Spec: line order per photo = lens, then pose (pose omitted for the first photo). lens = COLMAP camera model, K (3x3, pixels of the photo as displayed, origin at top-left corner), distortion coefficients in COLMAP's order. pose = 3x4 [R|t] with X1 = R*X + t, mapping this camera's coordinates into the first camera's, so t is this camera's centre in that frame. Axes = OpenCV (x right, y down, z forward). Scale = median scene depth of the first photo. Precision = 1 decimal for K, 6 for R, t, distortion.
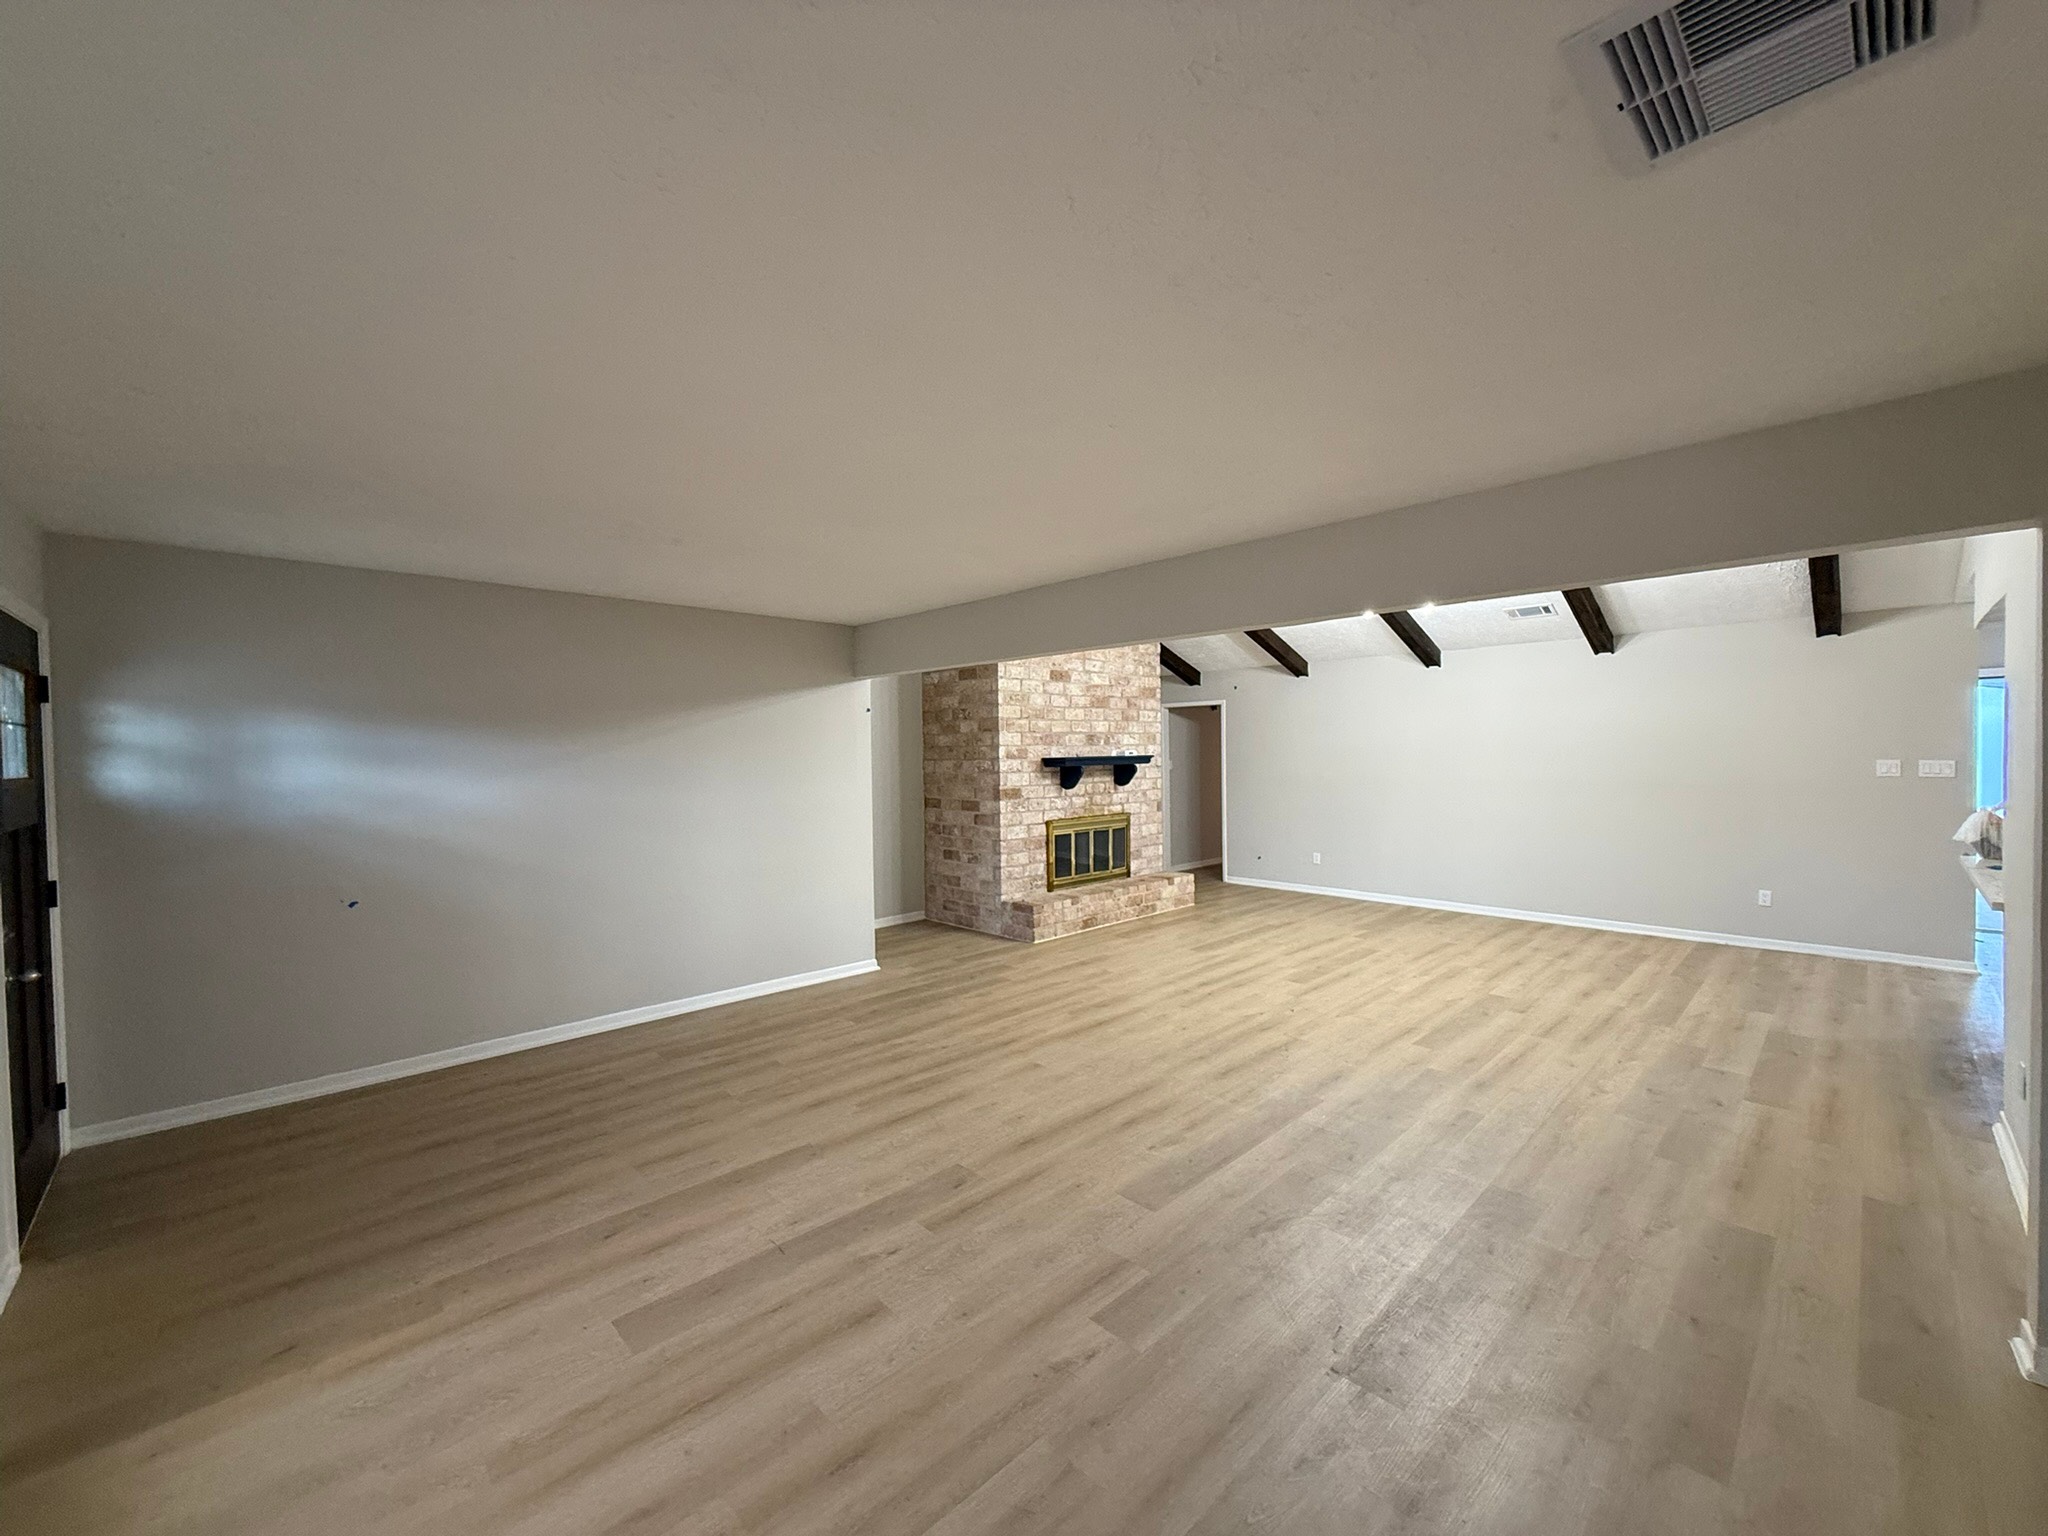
lens RADIAL K [[805.9, 0, 1031.0], [0, 805.9, 766.4], [0, 0, 1]] dist [0.000190, -0.000069]
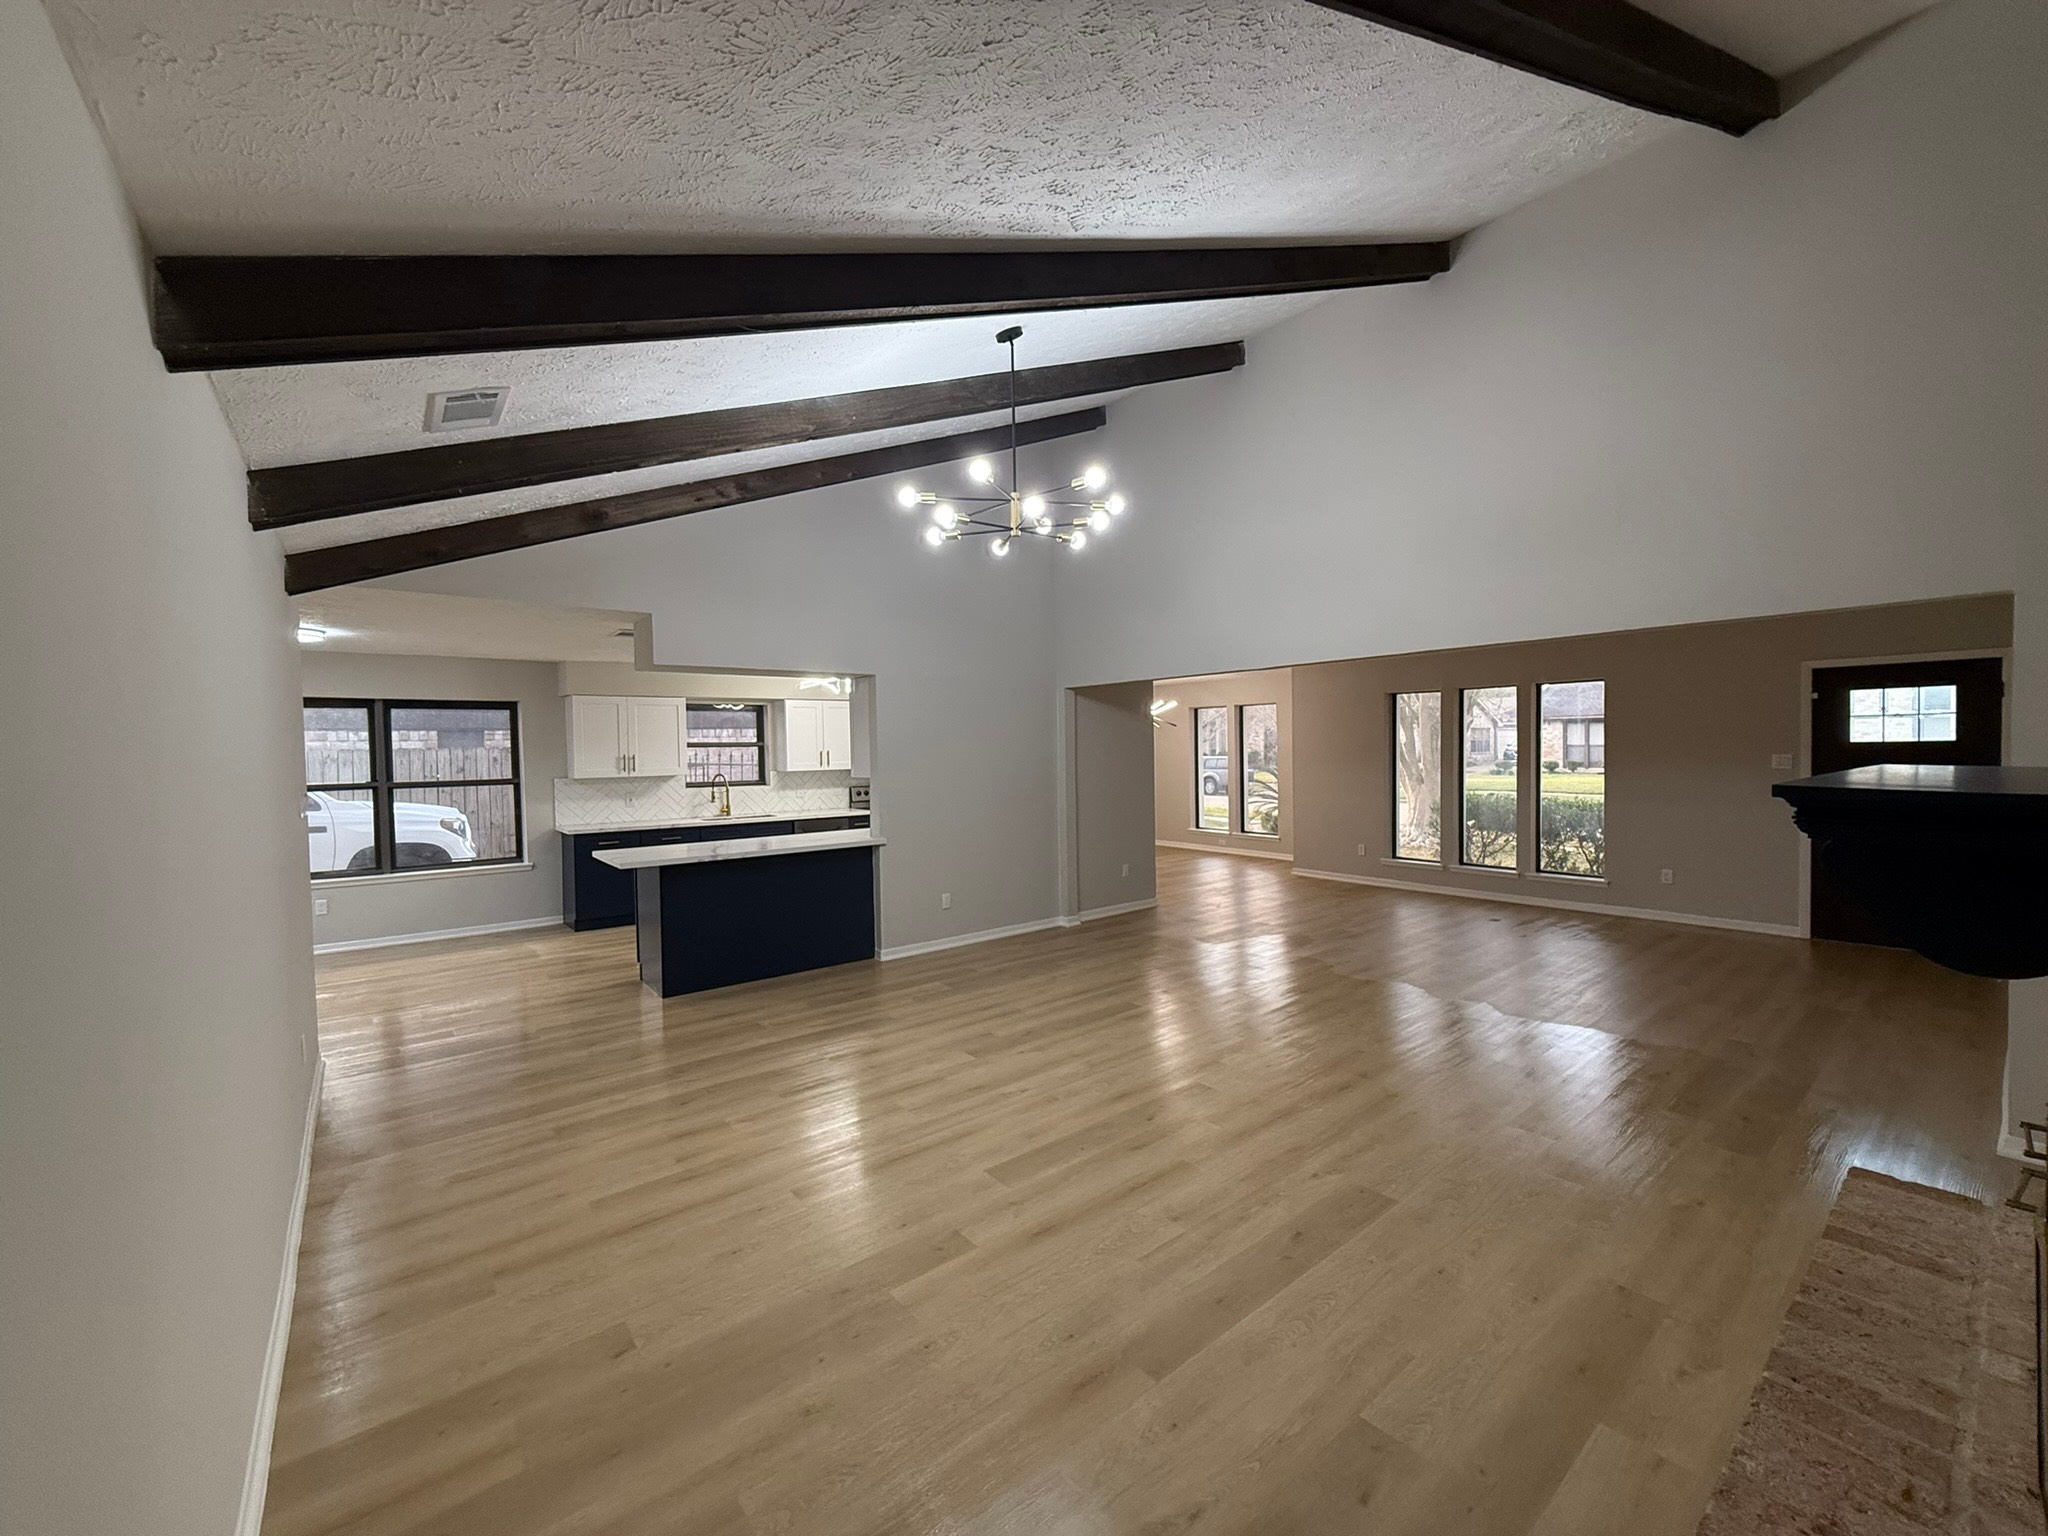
lens RADIAL K [[820.7, 0, 1039.3], [0, 820.7, 768.8], [0, 0, 1]] dist [0.000643, -0.000030]
pose [[-0.996987, 0.027690, 0.072459, 0.307603], [0.031255, 0.998333, 0.048529, -0.033121], [-0.070994, 0.050648, -0.996190, 1.267693]]
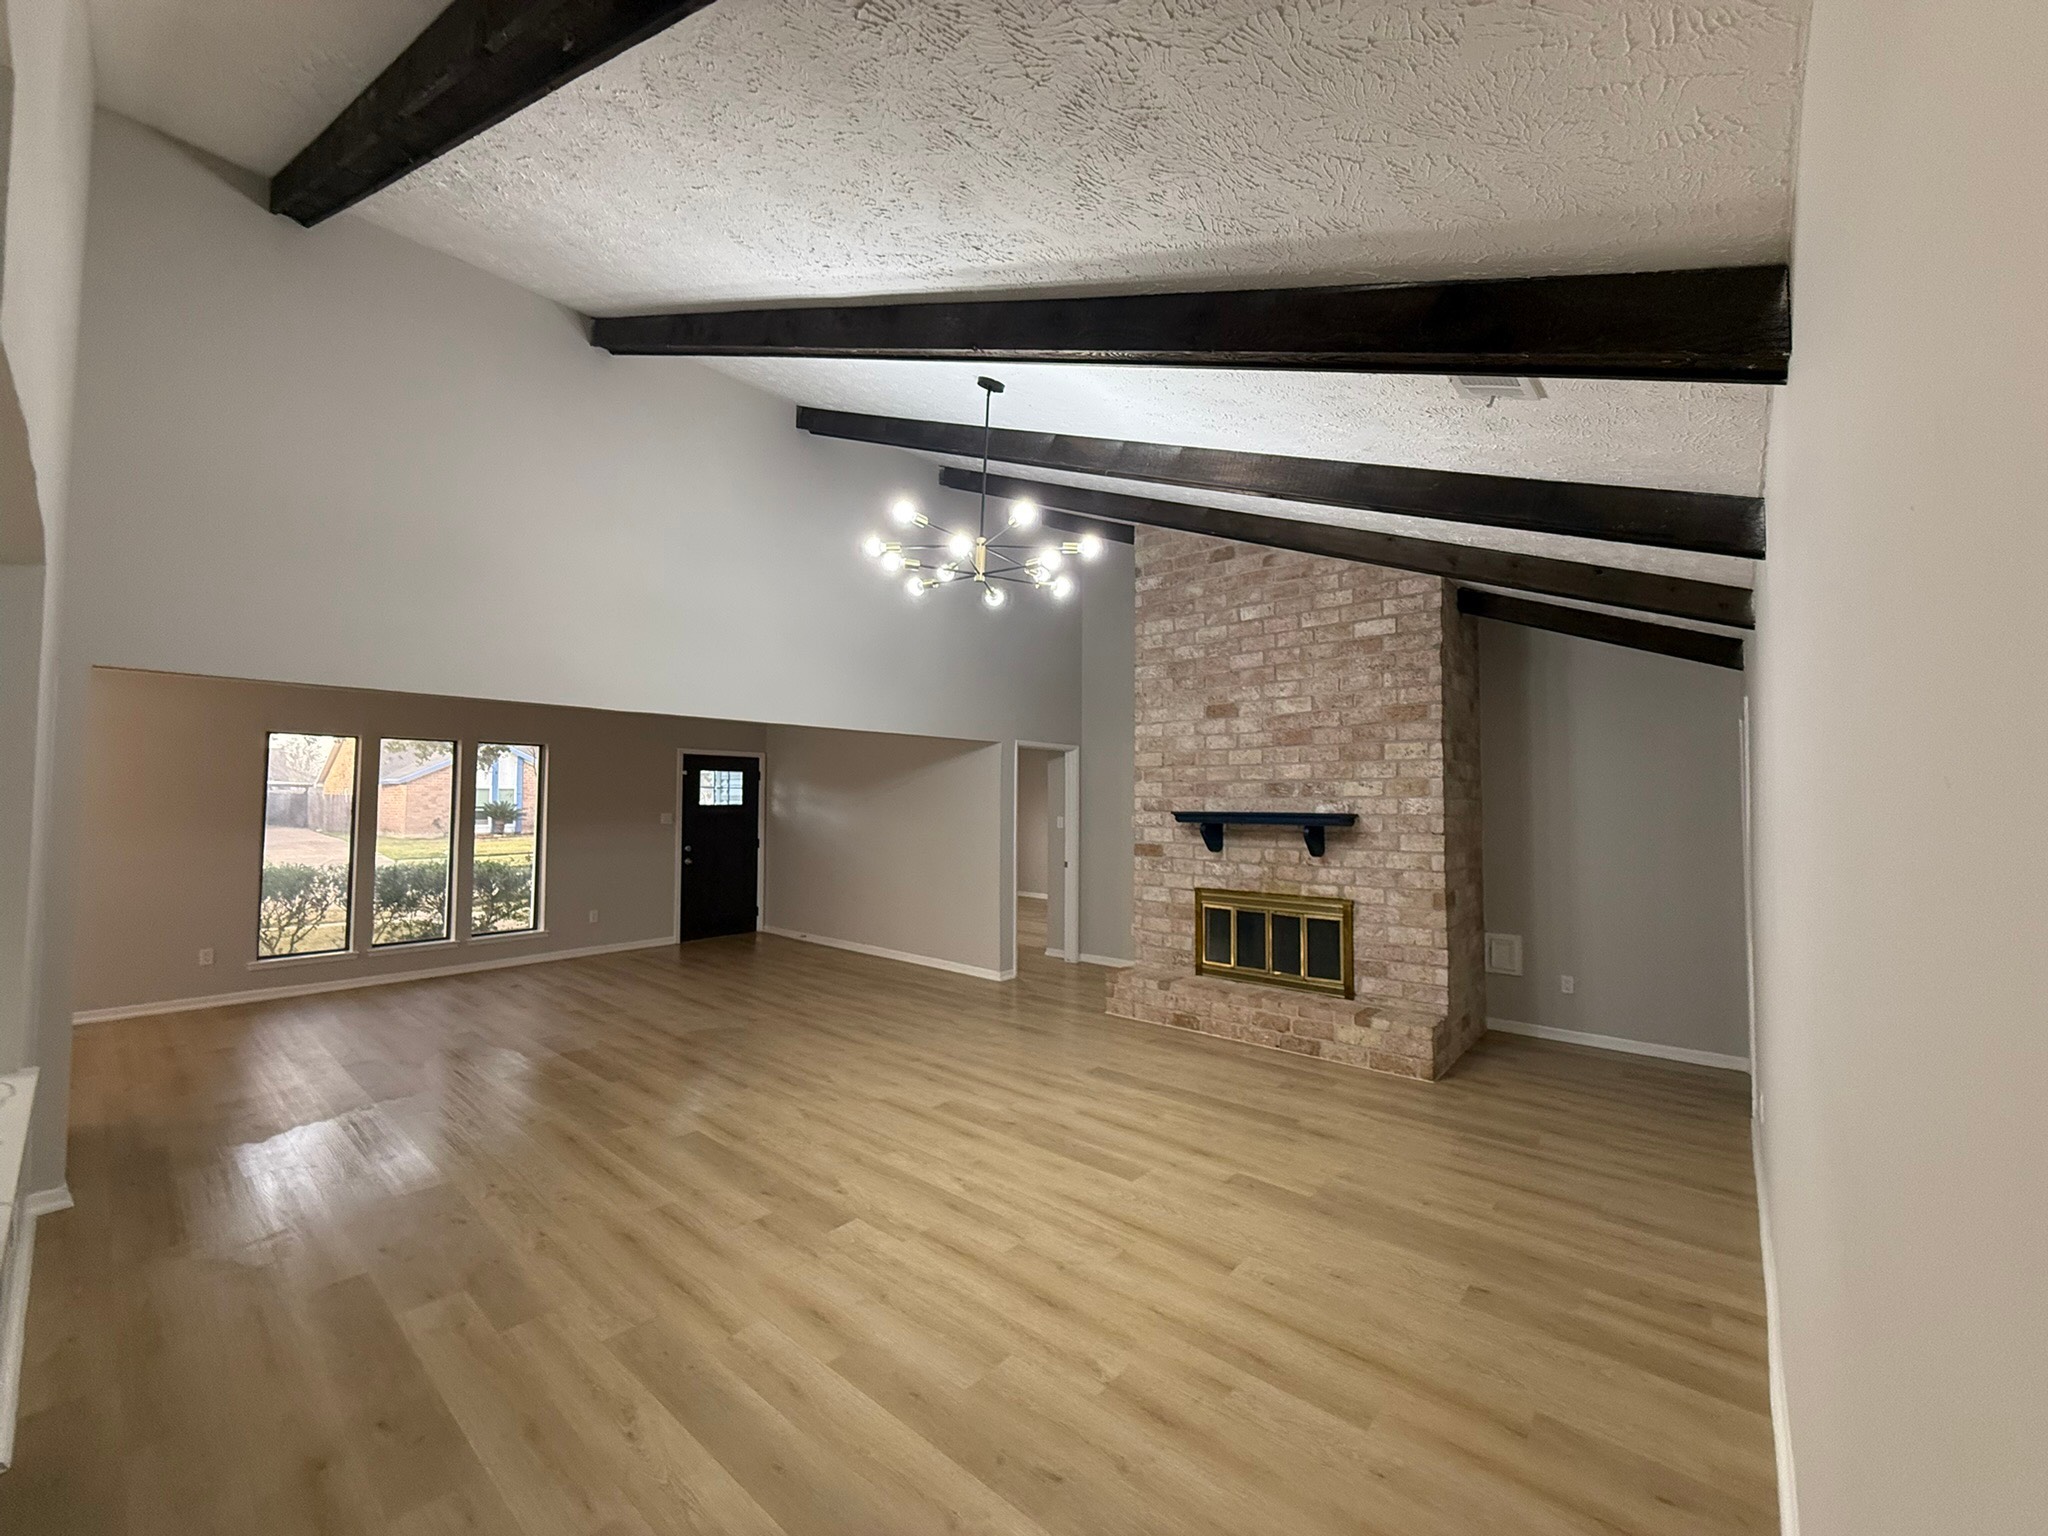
lens RADIAL K [[805.9, 0, 1031.0], [0, 805.9, 766.4], [0, 0, 1]] dist [0.000190, -0.000069]
pose [[0.099999, -0.028447, -0.994581, 0.833996], [-0.025259, 0.999196, -0.031119, -0.027354], [0.994667, 0.028234, 0.099200, 0.745199]]
